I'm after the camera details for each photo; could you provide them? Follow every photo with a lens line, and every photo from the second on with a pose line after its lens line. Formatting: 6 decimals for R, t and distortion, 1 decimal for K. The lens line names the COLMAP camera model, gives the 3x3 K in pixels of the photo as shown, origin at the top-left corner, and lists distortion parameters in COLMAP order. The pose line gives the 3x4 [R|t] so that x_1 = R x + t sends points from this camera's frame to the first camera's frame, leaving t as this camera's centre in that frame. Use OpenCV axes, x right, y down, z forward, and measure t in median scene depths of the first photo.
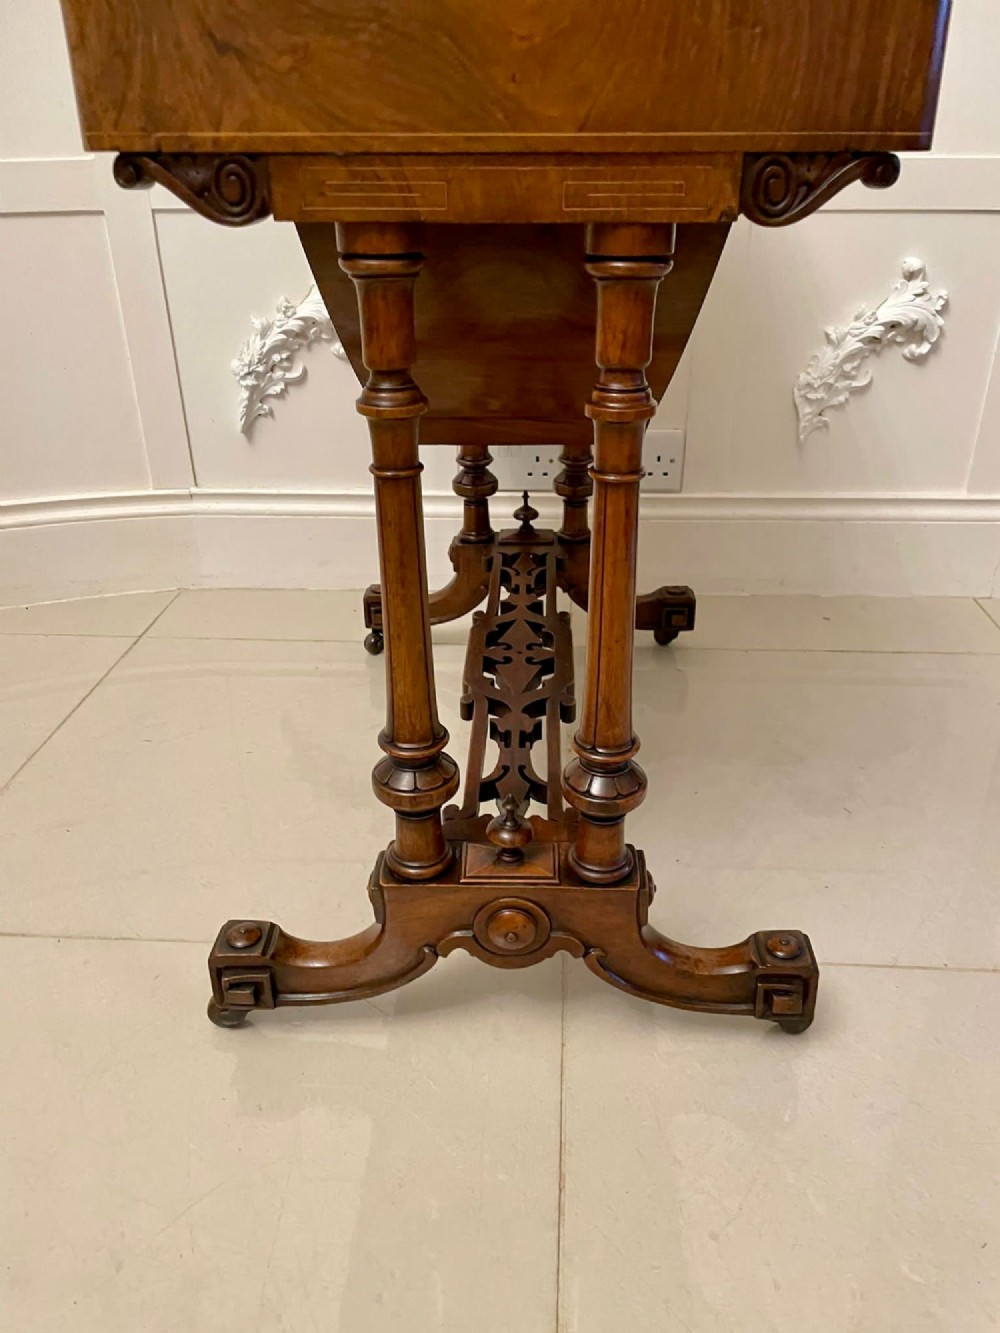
lens RADIAL K [[1018.7, 0, 508.5], [0, 1018.7, 661.5], [0, 0, 1]] dist [0.073020, -0.110258]
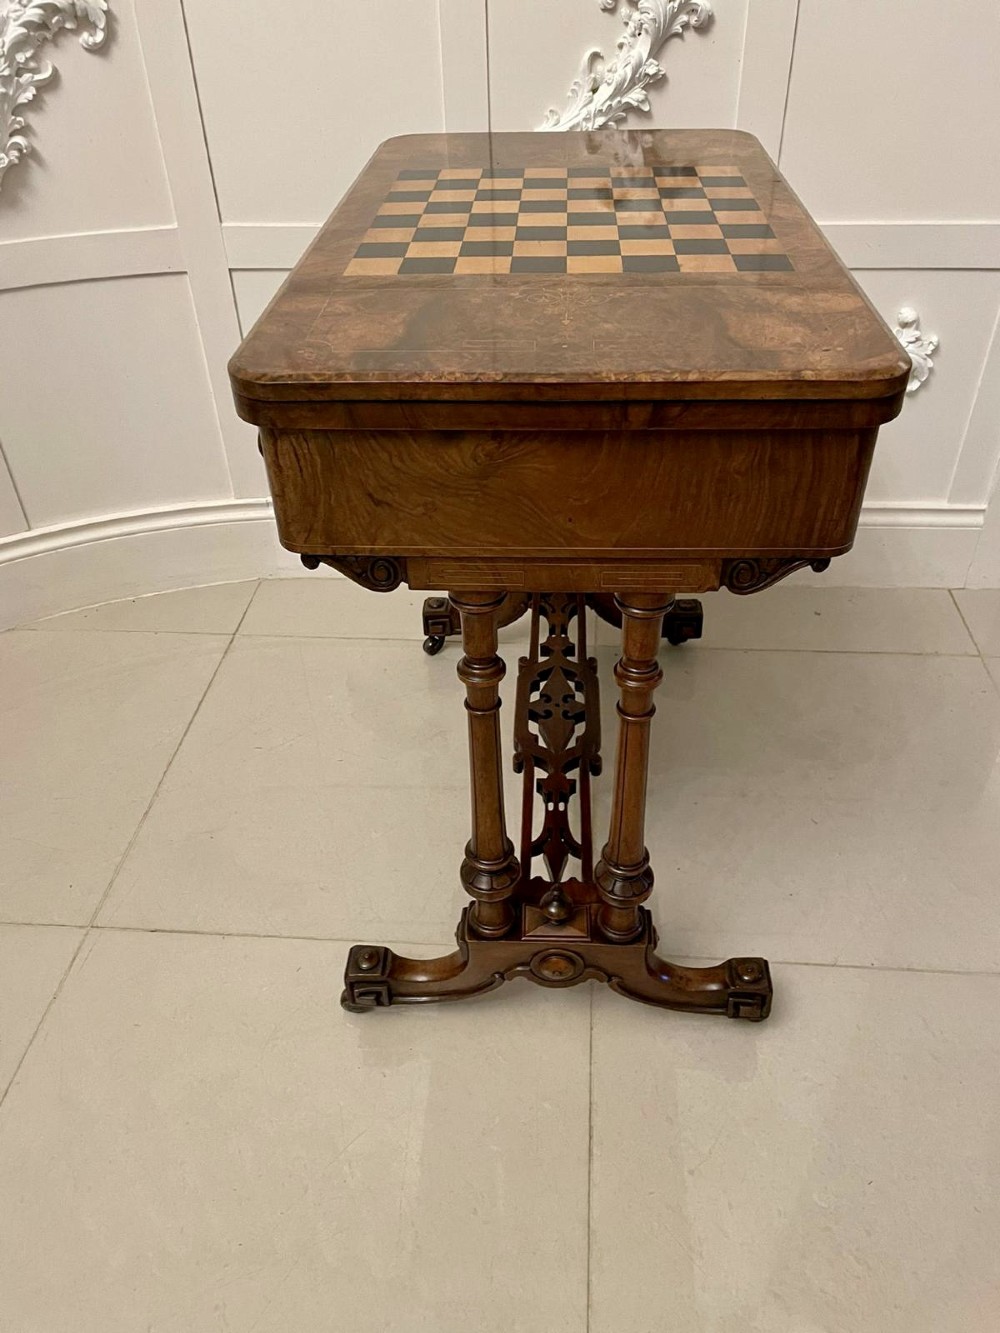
lens RADIAL K [[1009.1, 0, 500.0], [0, 1009.1, 666.5], [0, 0, 1]] dist [0.073750, -0.112324]
pose [[0.999614, -0.000877, -0.027773, -0.035992], [0.005779, 0.984210, 0.176909, -0.392711], [0.027180, -0.177001, 0.983835, -0.317454]]
